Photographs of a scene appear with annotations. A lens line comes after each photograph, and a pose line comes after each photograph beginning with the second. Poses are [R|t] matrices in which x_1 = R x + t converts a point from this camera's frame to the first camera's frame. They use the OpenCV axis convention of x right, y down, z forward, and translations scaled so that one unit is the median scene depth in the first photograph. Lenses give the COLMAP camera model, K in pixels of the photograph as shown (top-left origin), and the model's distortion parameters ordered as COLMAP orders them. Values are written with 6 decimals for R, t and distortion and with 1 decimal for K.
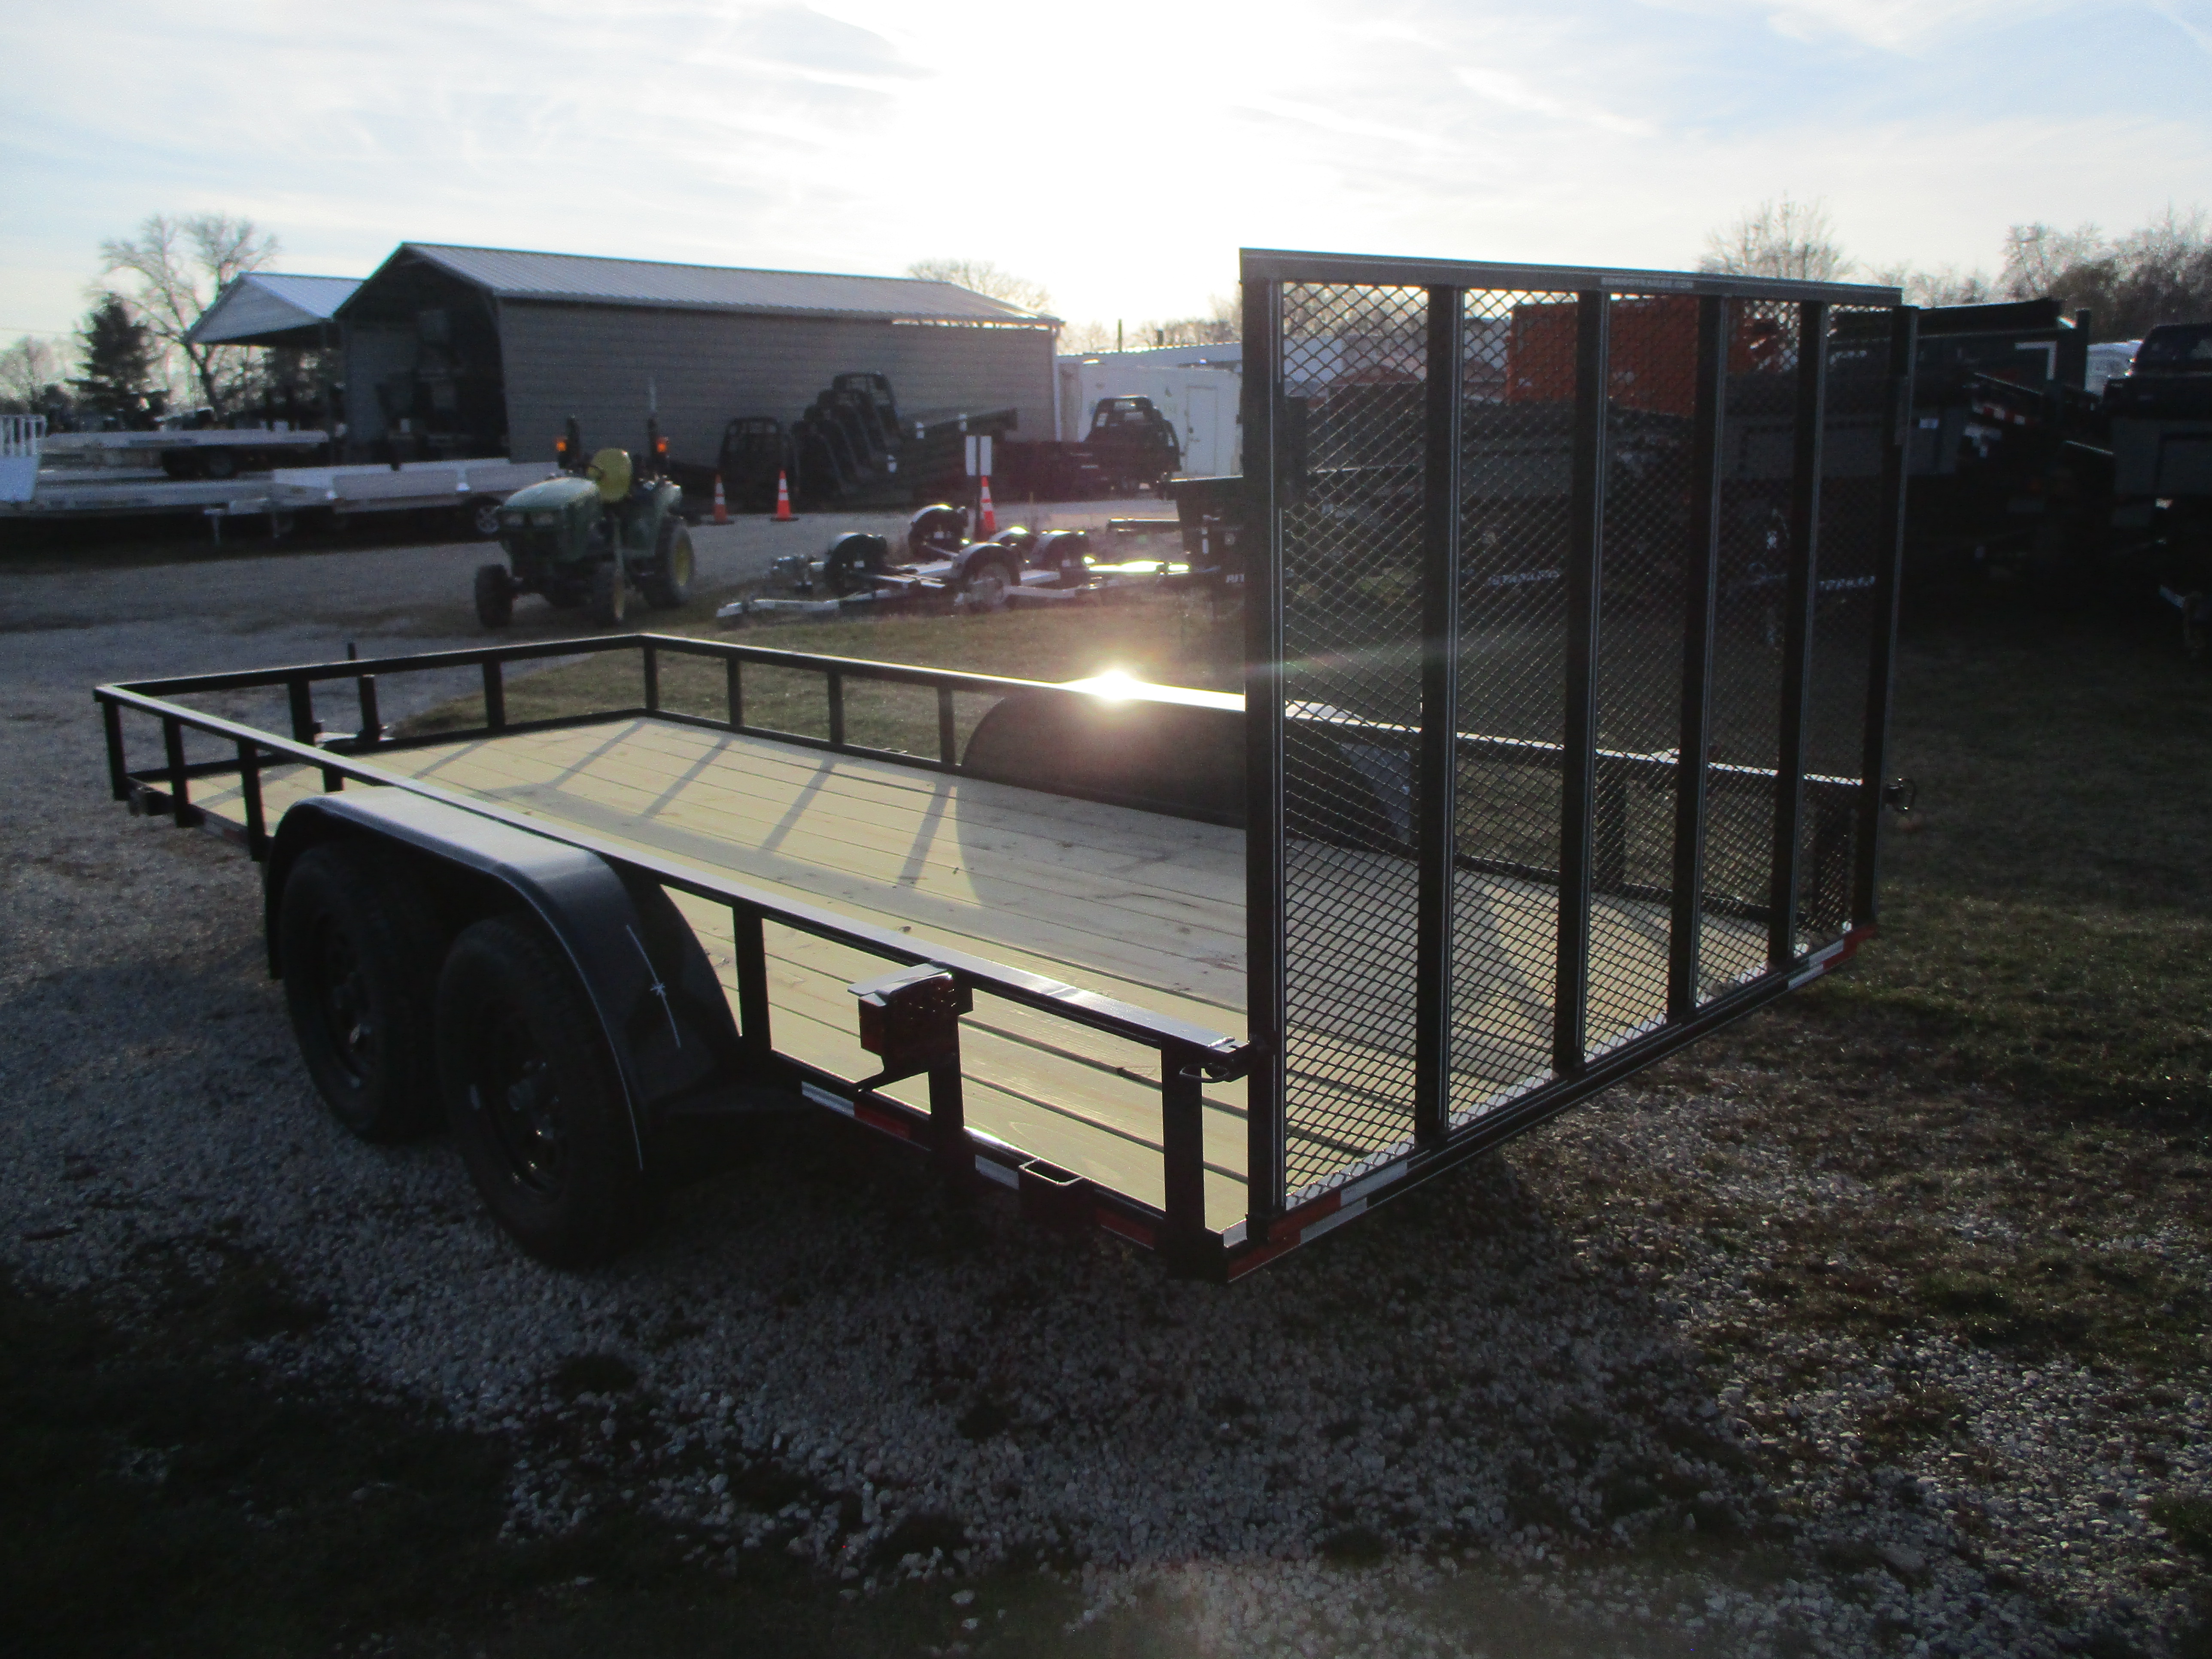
lens RADIAL K [[1744.9, 0, 1117.7], [0, 1744.9, 821.6], [0, 0, 1]] dist [-0.011793, -0.009259]
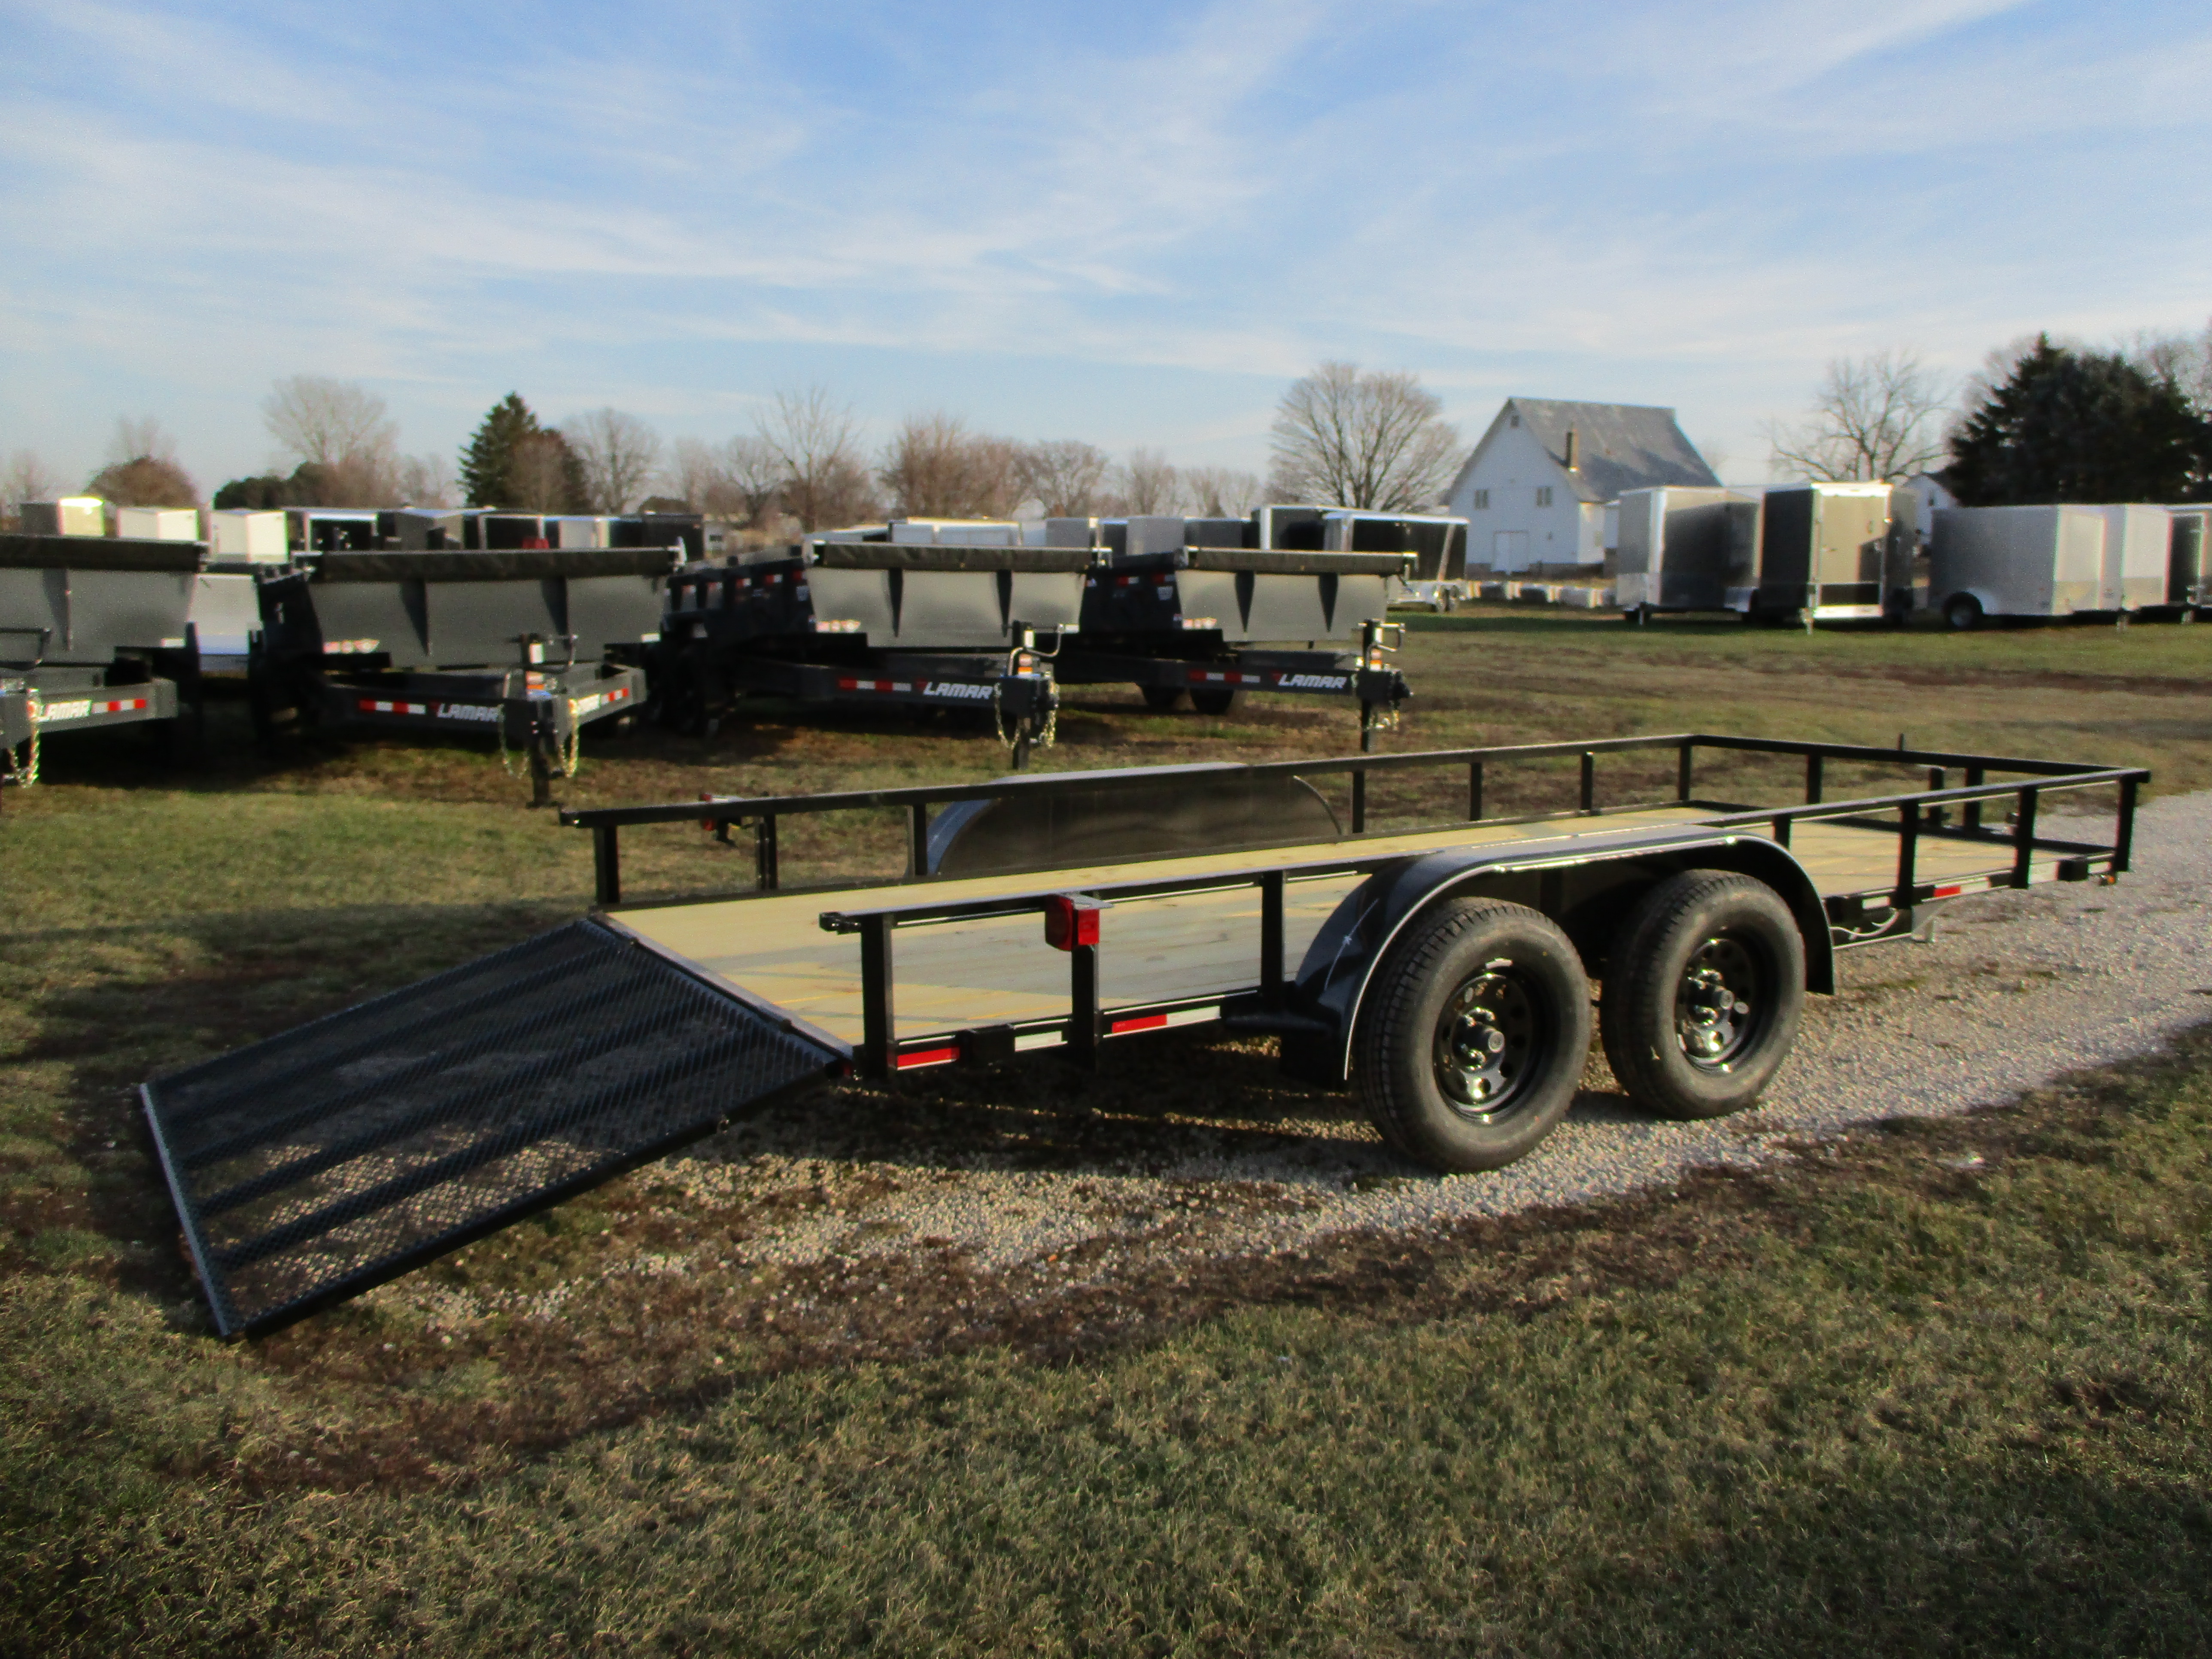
lens RADIAL K [[1744.9, 0, 1117.7], [0, 1744.9, 821.6], [0, 0, 1]] dist [-0.011793, -0.009259]
pose [[-0.231061, 0.127243, -0.964583, 0.275476], [-0.181651, 0.968337, 0.171252, -0.052956], [0.955831, 0.214787, -0.200631, 0.274717]]
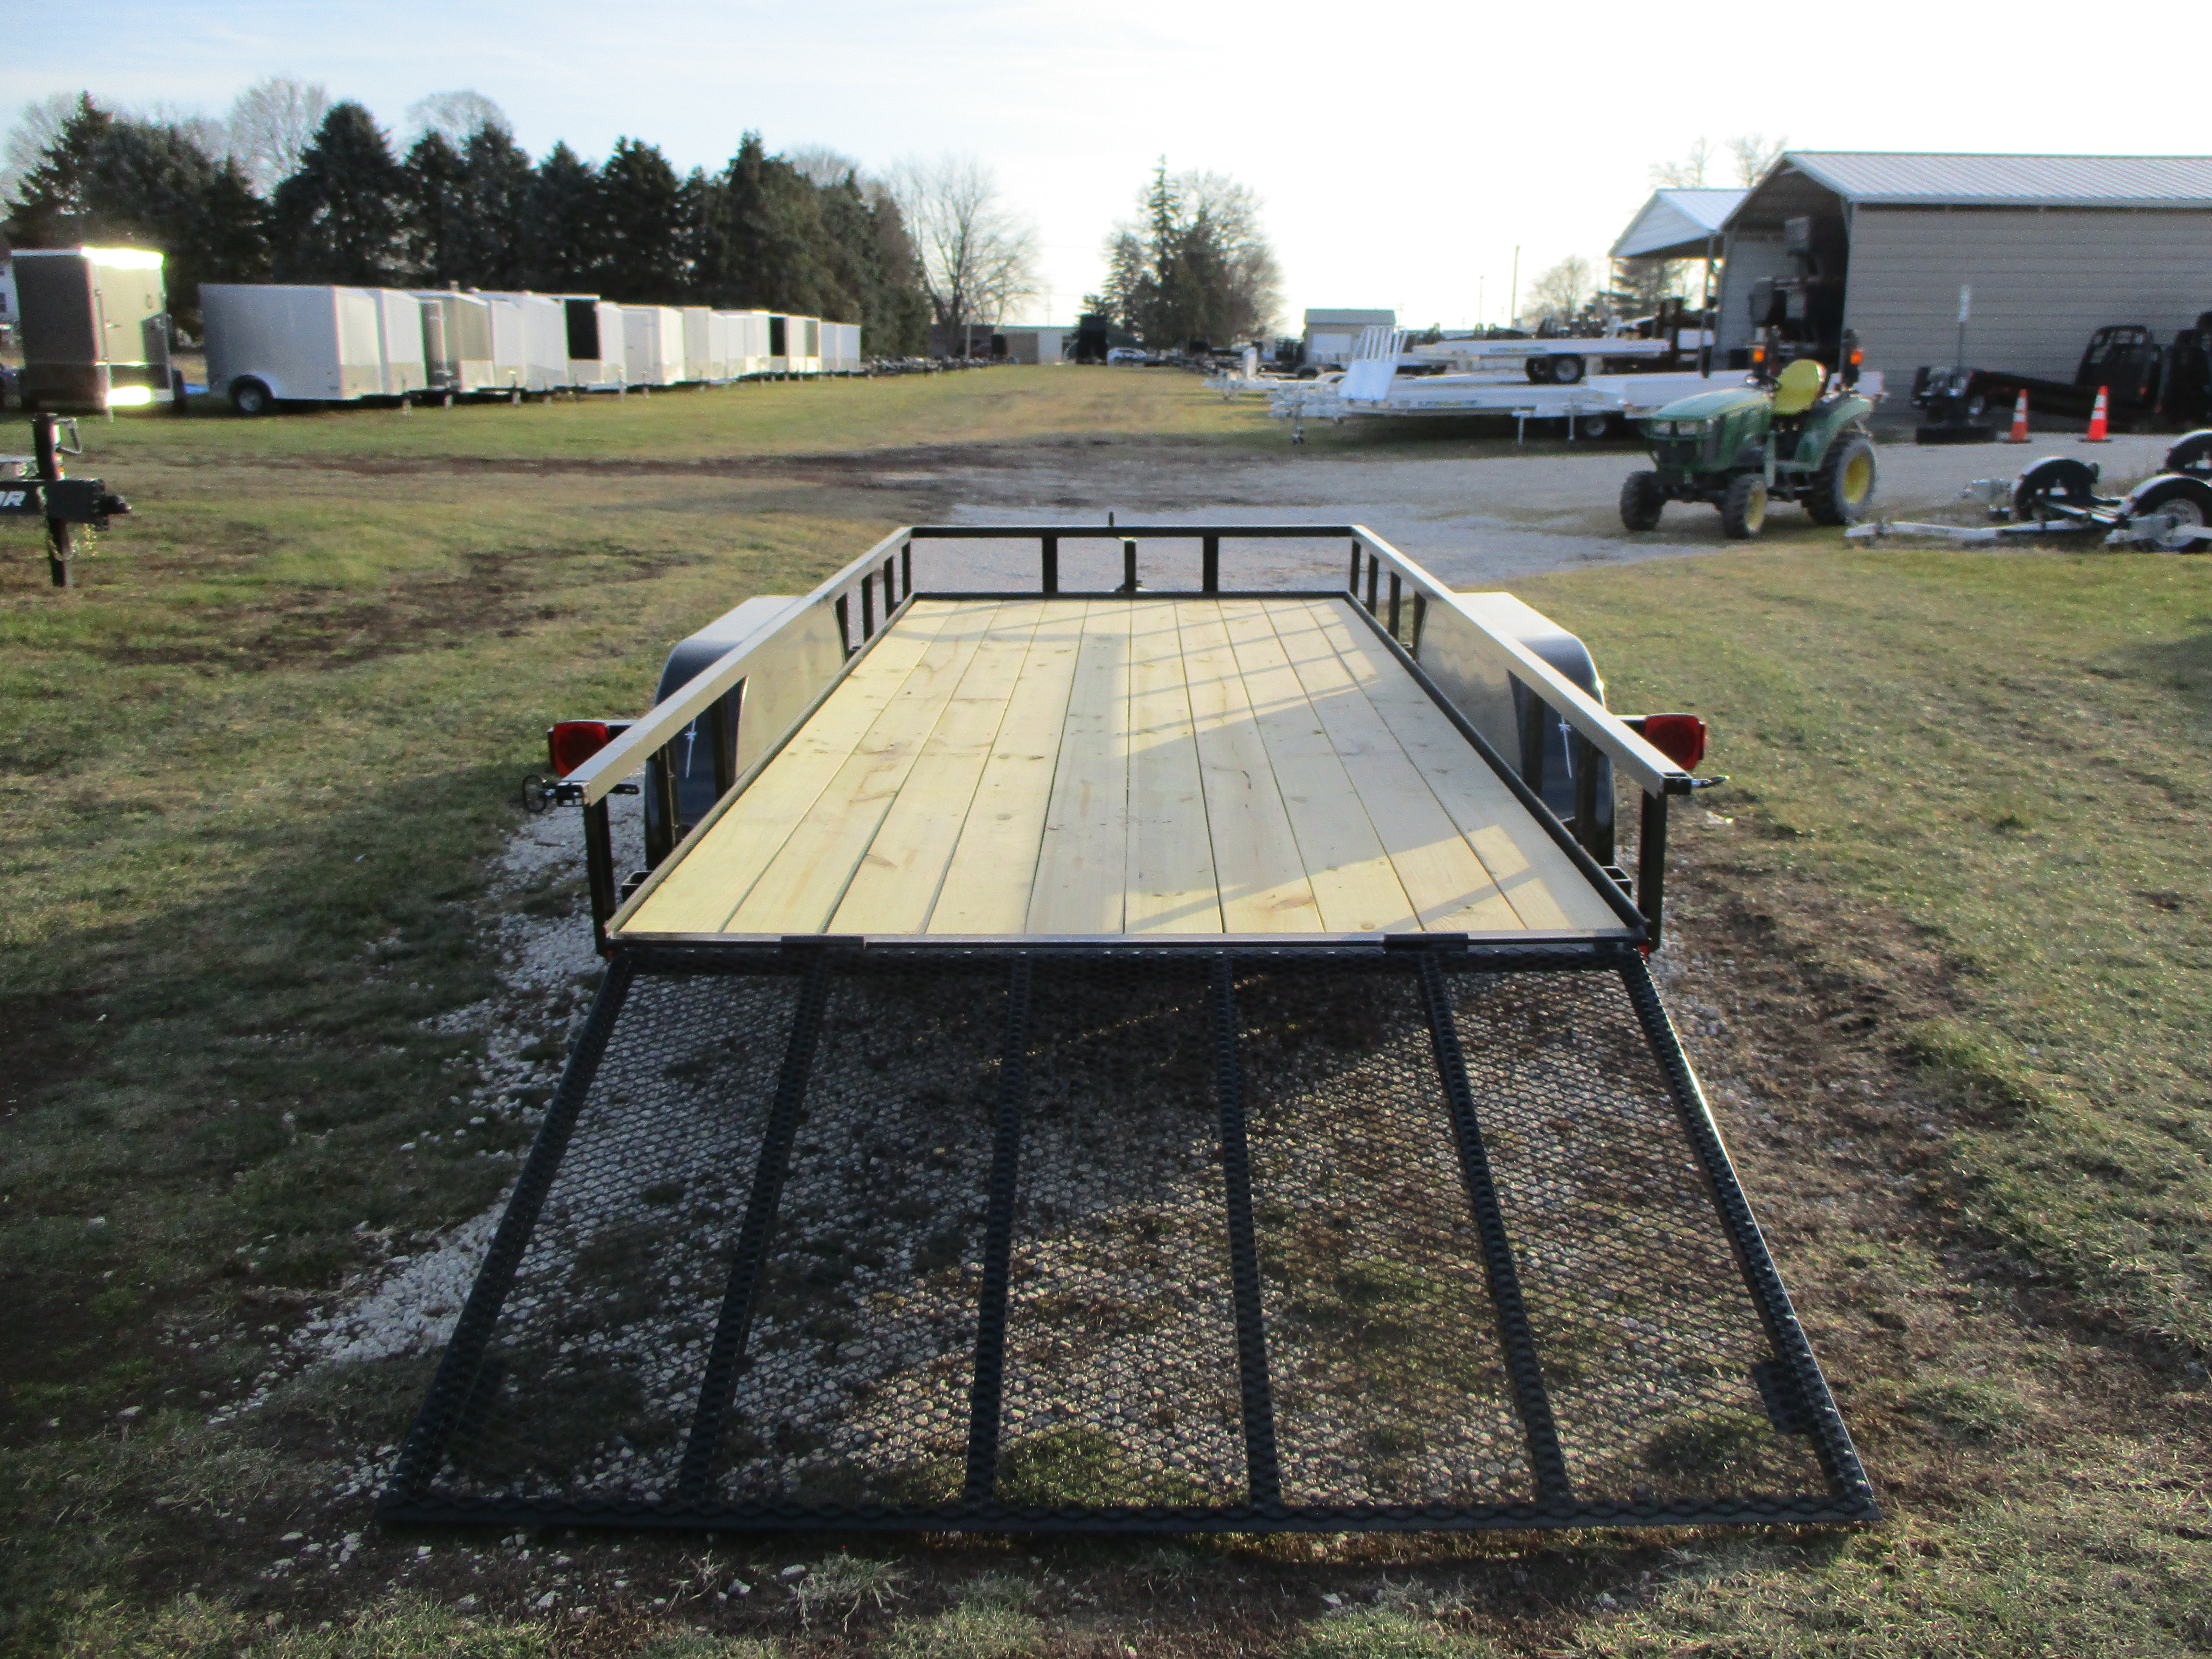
lens RADIAL K [[1744.9, 0, 1117.7], [0, 1744.9, 821.6], [0, 0, 1]] dist [-0.011793, -0.009259]
pose [[0.688208, 0.186113, -0.701236, 0.176904], [-0.150595, 0.982131, 0.112867, -0.010072], [0.709712, 0.027927, 0.703938, 0.040730]]
